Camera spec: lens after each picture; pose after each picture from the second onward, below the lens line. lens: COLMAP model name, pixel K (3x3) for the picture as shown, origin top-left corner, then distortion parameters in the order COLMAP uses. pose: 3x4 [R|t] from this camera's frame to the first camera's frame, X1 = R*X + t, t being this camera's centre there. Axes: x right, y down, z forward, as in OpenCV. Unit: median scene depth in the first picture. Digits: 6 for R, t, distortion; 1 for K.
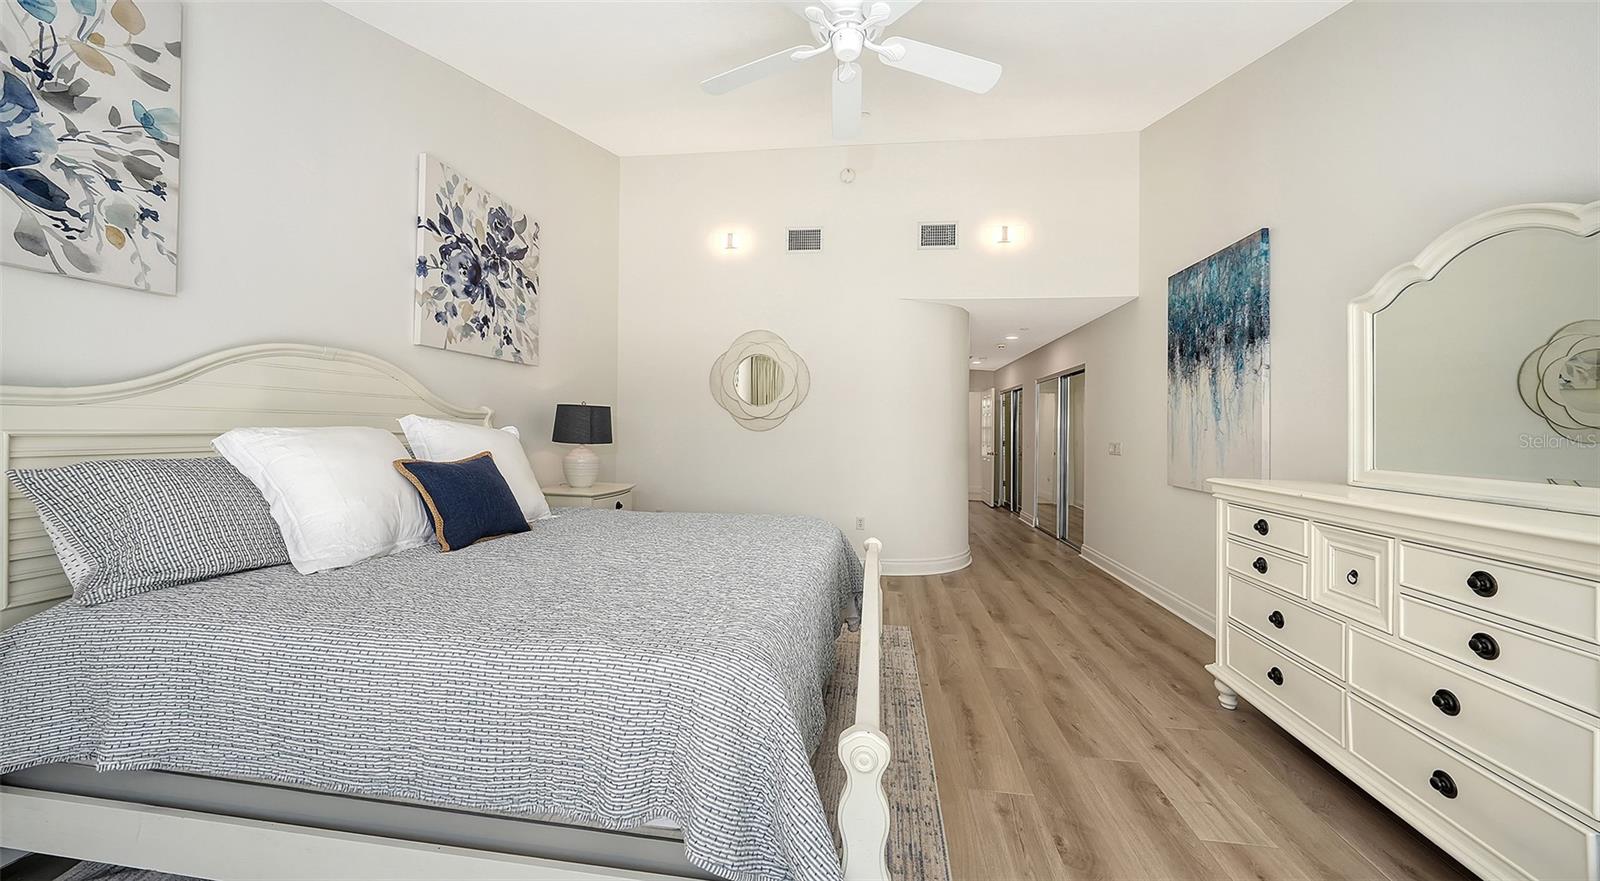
lens RADIAL K [[540.0, 0, 800.0], [0, 540.0, 440.5], [0, 0, 1]] dist [0.000202, 0.000030]
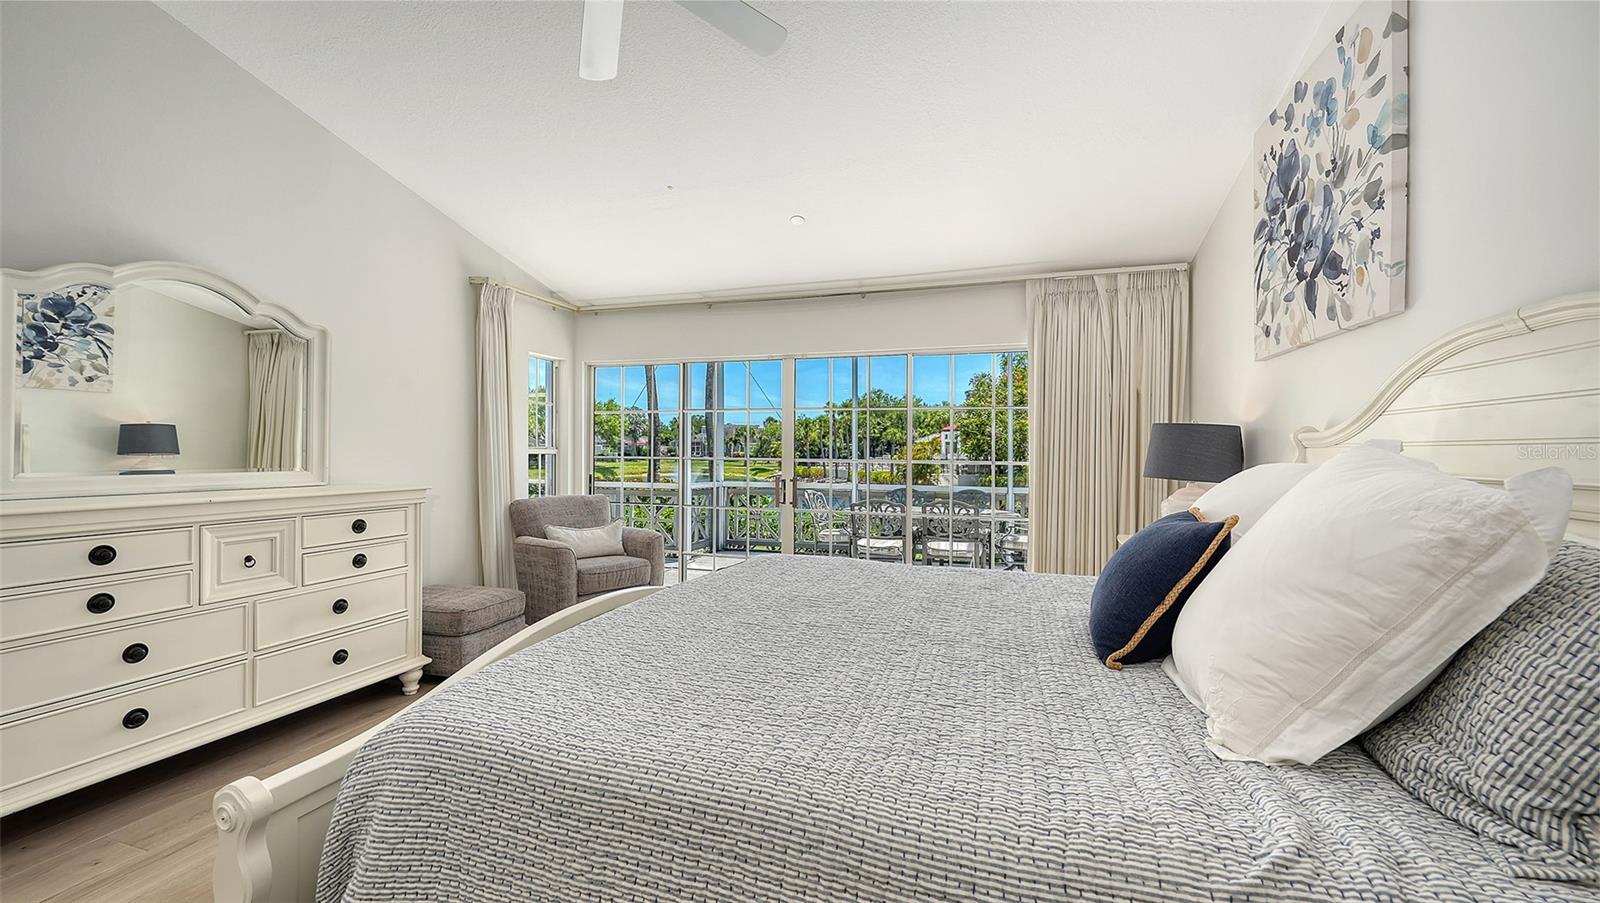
lens RADIAL K [[638.8, 0, 800.0], [0, 638.8, 451.5], [0, 0, 1]] dist [0.000063, 0.000001]
pose [[-0.981515, -0.025696, 0.189654, -0.496111], [-0.021088, 0.999432, 0.026273, -0.060970], [-0.190221, 0.021788, -0.981499, 2.469045]]
